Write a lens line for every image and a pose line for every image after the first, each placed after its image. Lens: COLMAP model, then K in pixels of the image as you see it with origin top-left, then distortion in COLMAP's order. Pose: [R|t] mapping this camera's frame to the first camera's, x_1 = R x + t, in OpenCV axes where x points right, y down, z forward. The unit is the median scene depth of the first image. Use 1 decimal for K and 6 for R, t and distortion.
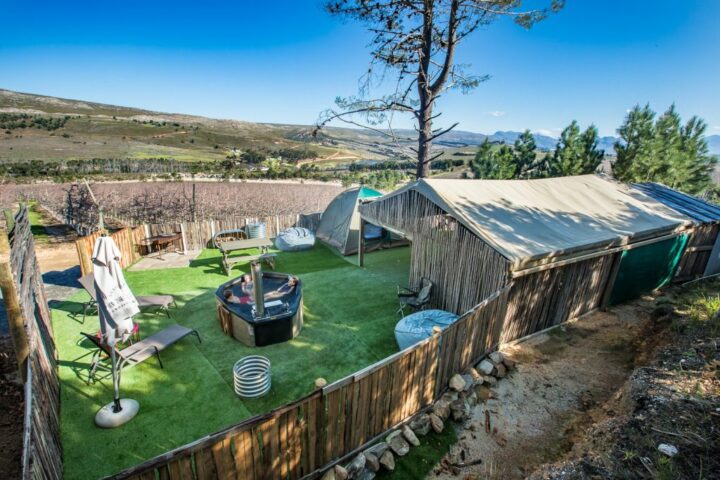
lens RADIAL K [[324.1, 0, 360.0], [0, 324.1, 240.0], [0, 0, 1]] dist [-0.021561, 0.000445]
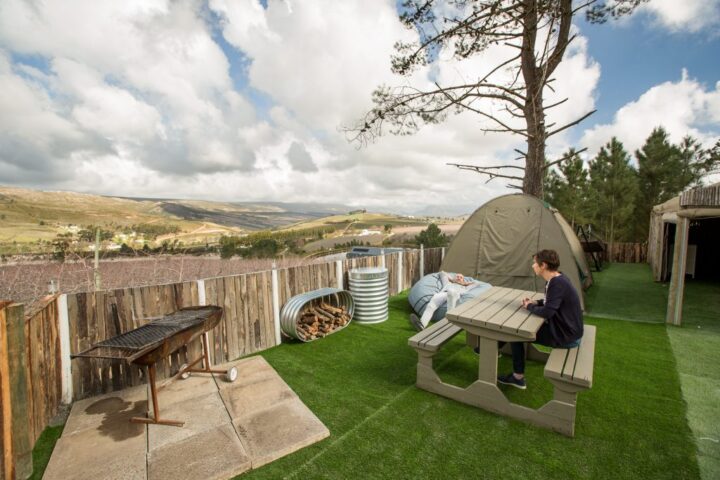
lens RADIAL K [[321.3, 0, 360.0], [0, 321.3, 240.0], [0, 0, 1]] dist [-0.002947, -0.000245]
pose [[0.929013, -0.053806, 0.366115, -0.501113], [0.128315, 0.974828, -0.182332, -0.011929], [-0.347088, 0.216367, 0.912532, 0.622706]]
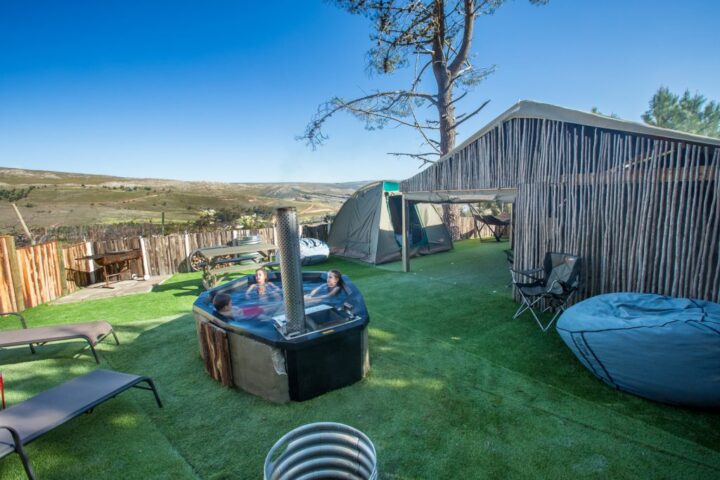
lens RADIAL K [[324.1, 0, 360.0], [0, 324.1, 240.0], [0, 0, 1]] dist [-0.021561, 0.000445]
pose [[0.994585, -0.075280, 0.071647, -0.123153], [0.085183, 0.985451, -0.147070, 0.093260], [-0.059533, 0.152377, 0.986528, 0.266442]]
